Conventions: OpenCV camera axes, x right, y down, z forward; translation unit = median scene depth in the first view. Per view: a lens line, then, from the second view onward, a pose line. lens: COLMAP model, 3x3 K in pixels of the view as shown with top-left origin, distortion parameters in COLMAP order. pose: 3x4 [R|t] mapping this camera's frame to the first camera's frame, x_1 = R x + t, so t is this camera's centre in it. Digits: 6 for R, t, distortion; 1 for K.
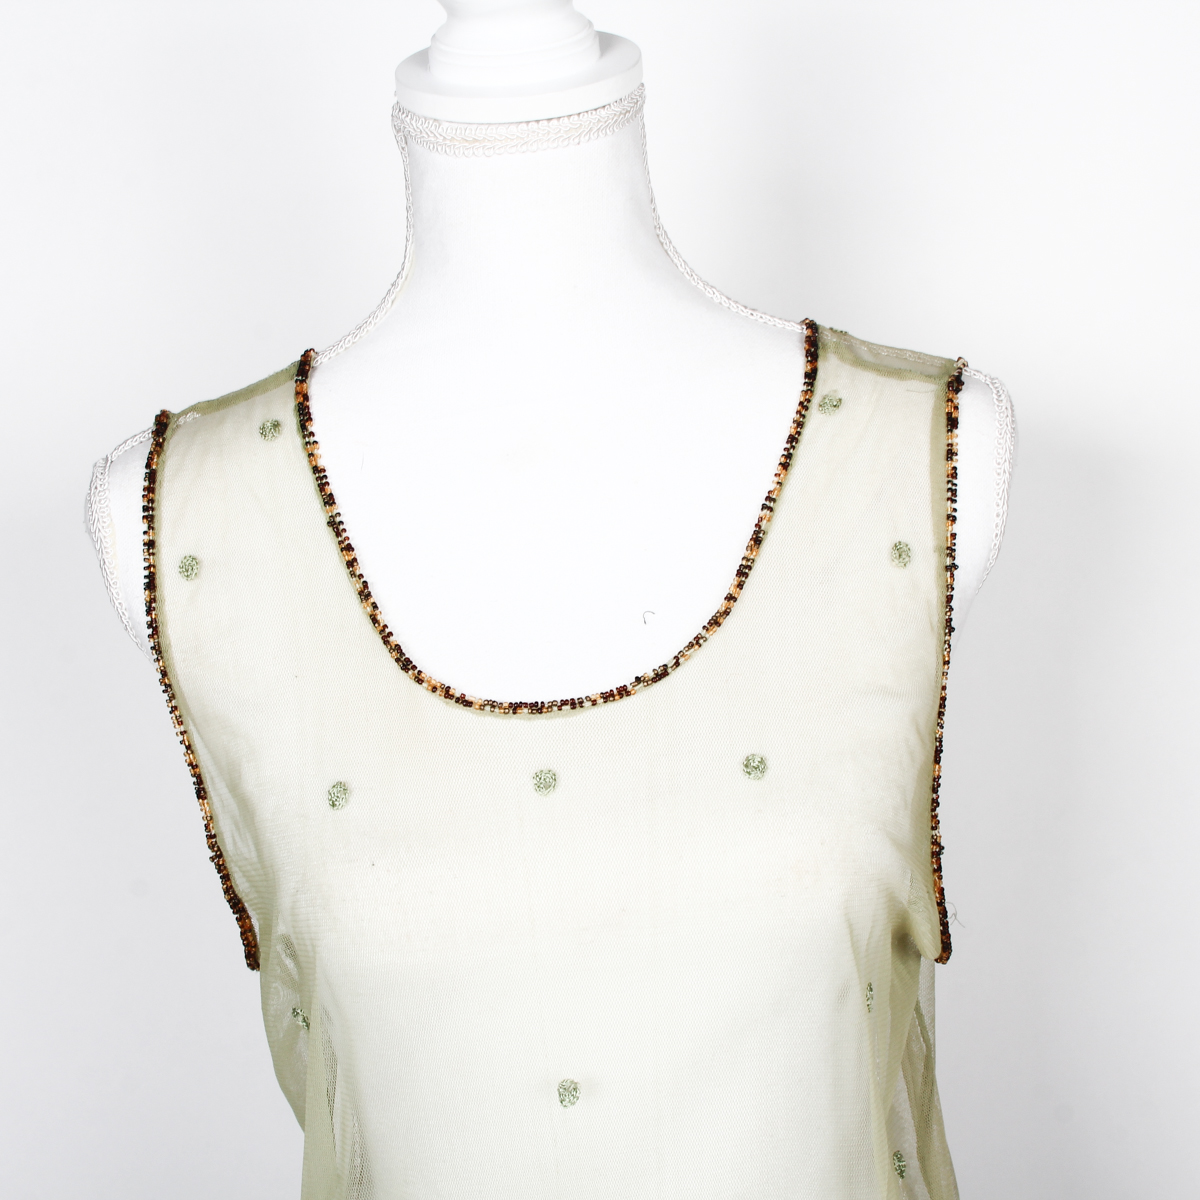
lens RADIAL K [[2070.9, 0, 599.0], [0, 2070.9, 599.8], [0, 0, 1]] dist [-0.108181, 0.000000]
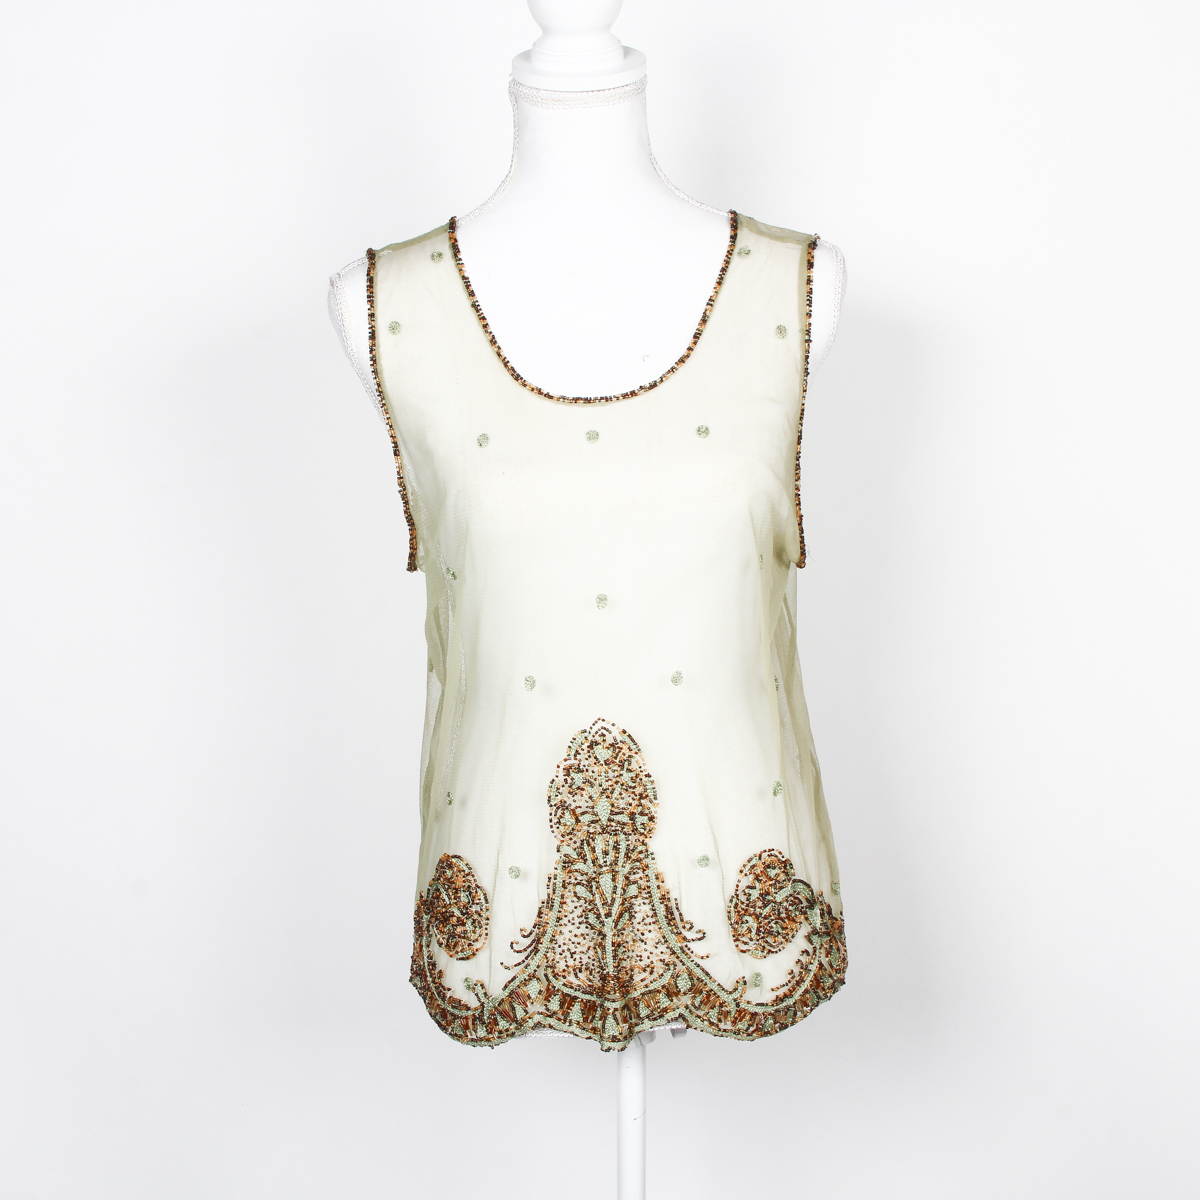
lens RADIAL K [[2070.9, 0, 609.2], [0, 2070.9, 602.1], [0, 0, 1]] dist [-0.108181, 0.000000]
pose [[0.997822, 0.019936, 0.062880, -0.118710], [-0.019076, 0.999716, -0.014251, 0.249089], [-0.063147, 0.013021, 0.997919, -0.831107]]
